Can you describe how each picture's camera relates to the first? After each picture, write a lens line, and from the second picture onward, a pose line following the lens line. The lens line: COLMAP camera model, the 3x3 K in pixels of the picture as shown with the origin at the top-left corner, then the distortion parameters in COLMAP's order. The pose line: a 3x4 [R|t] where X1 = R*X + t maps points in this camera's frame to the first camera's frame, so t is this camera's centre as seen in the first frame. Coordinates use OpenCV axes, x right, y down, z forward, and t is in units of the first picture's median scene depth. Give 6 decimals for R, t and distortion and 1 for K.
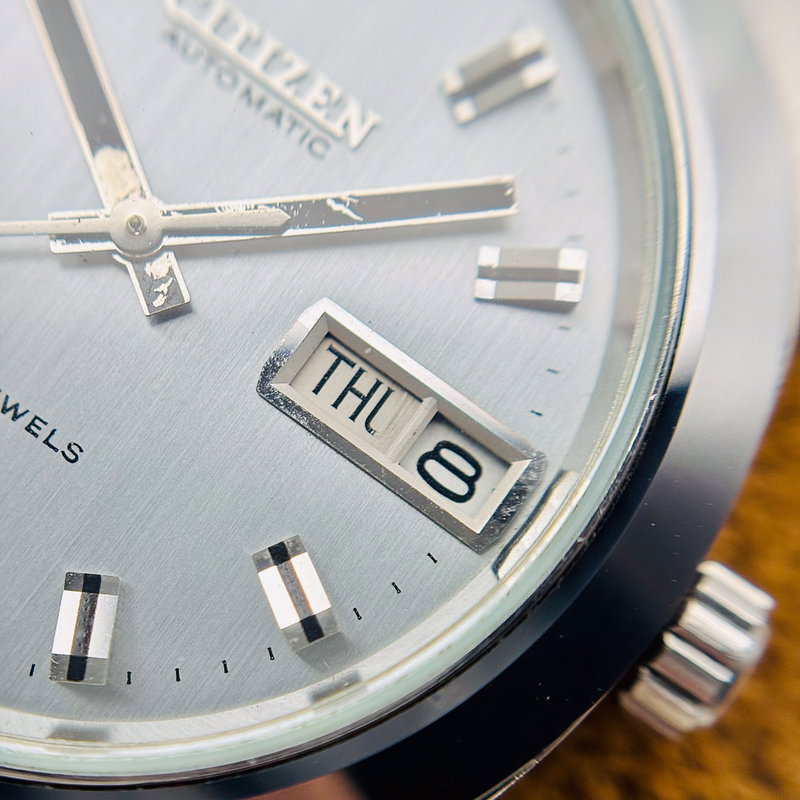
lens RADIAL K [[1660.0, 0, 341.7], [0, 1660.0, 425.2], [0, 0, 1]] dist [0.566328, -0.124761]
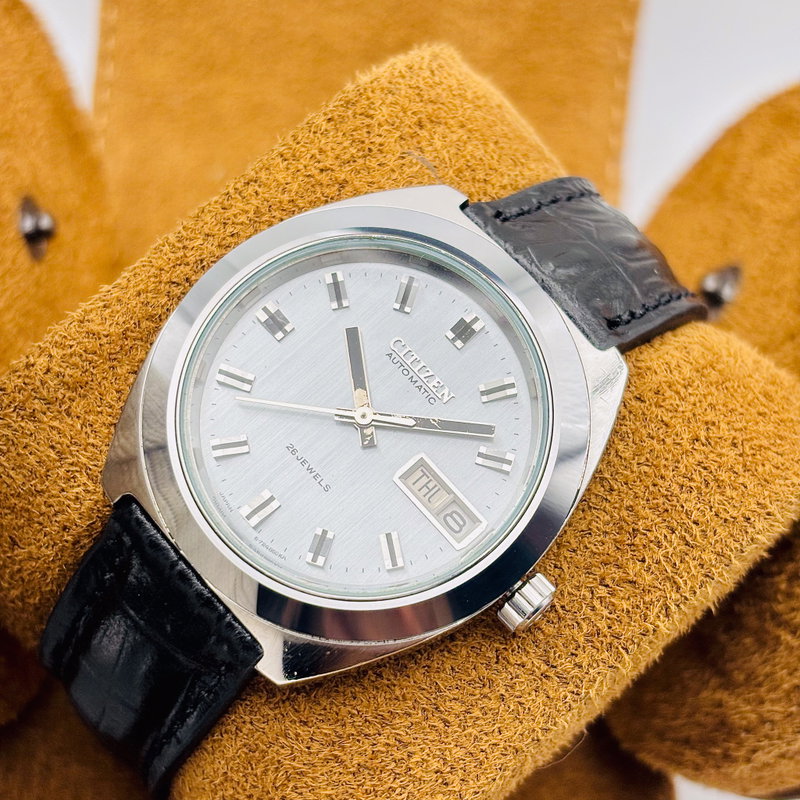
lens RADIAL K [[1676.3, 0, 374.1], [0, 1676.3, 399.6], [0, 0, 1]] dist [0.518071, -5.261297]
pose [[0.975407, 0.190480, -0.110901, 0.207721], [-0.200637, 0.975618, -0.088967, 0.106323], [0.091251, 0.109030, 0.989841, -1.837083]]
